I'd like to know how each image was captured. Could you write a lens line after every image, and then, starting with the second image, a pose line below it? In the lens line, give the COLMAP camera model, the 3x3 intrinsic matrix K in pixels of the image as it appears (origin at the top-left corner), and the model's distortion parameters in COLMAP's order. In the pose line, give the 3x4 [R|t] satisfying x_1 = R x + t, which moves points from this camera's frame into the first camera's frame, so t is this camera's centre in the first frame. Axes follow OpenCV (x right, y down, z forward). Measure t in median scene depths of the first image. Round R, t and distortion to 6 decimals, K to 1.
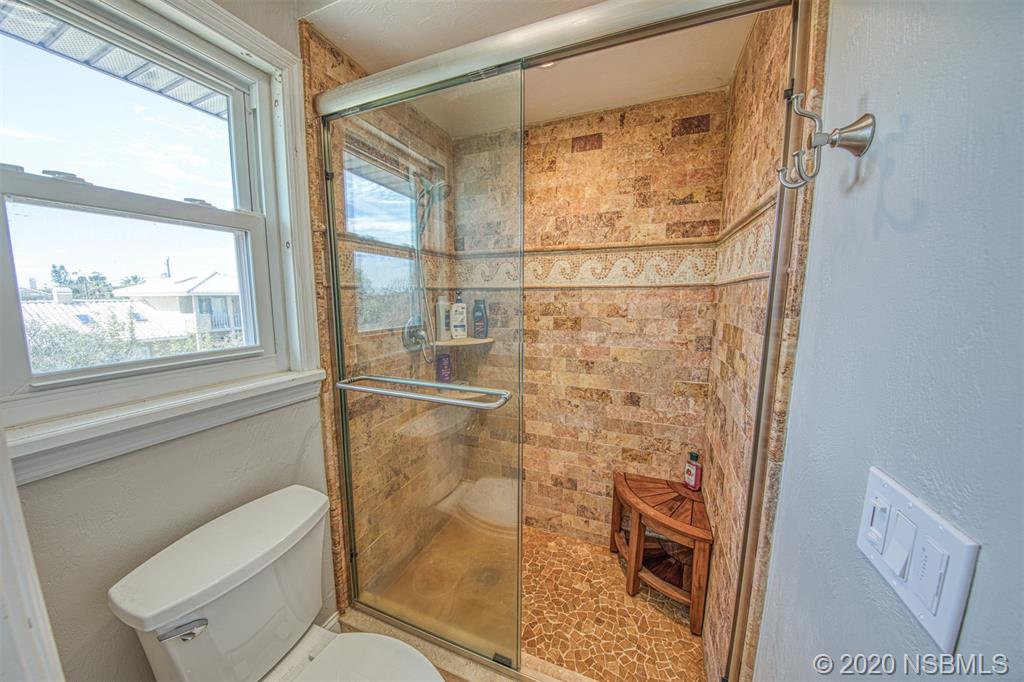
lens RADIAL K [[342.6, 0, 505.4], [0, 342.6, 340.7], [0, 0, 1]] dist [-0.016008, -0.000470]
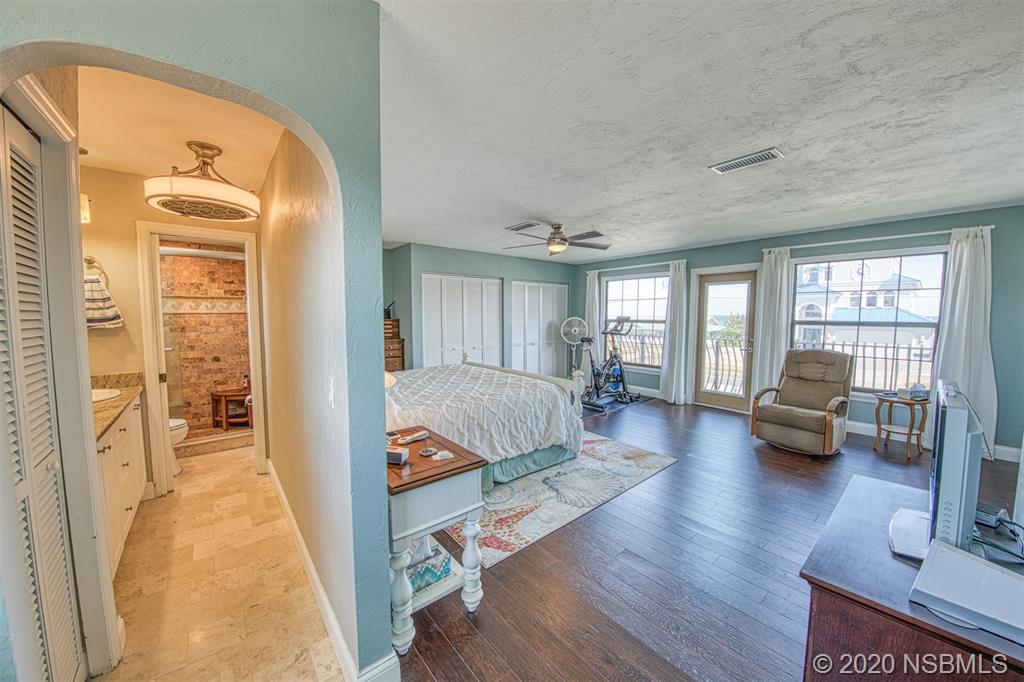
lens RADIAL K [[360.3, 0, 502.5], [0, 360.3, 339.8], [0, 0, 1]] dist [-0.016751, -0.000017]
pose [[0.474824, -0.061862, 0.877904, -0.908987], [0.114540, 0.993386, 0.008050, 0.256452], [-0.872595, 0.096733, 0.478770, -2.074601]]
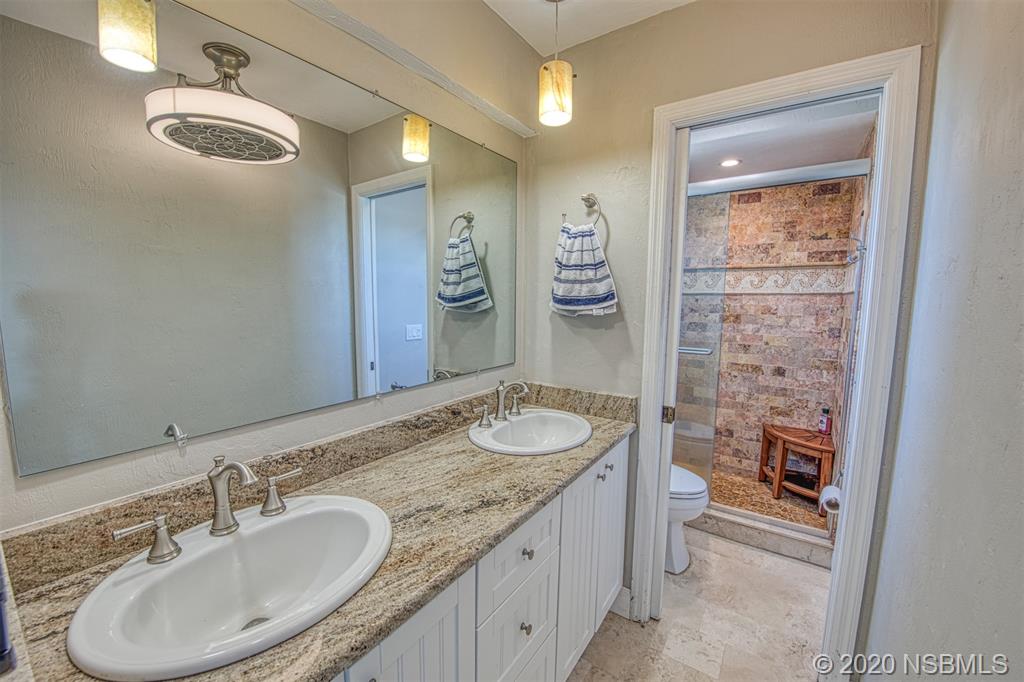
lens RADIAL K [[389.6, 0, 513.9], [0, 389.6, 339.3], [0, 0, 1]] dist [-0.021339, -0.001123]
pose [[0.973337, 0.031943, -0.227146, -0.363814], [-0.037165, 0.999133, -0.018750, 0.110973], [0.226350, 0.026692, 0.973680, -0.866156]]
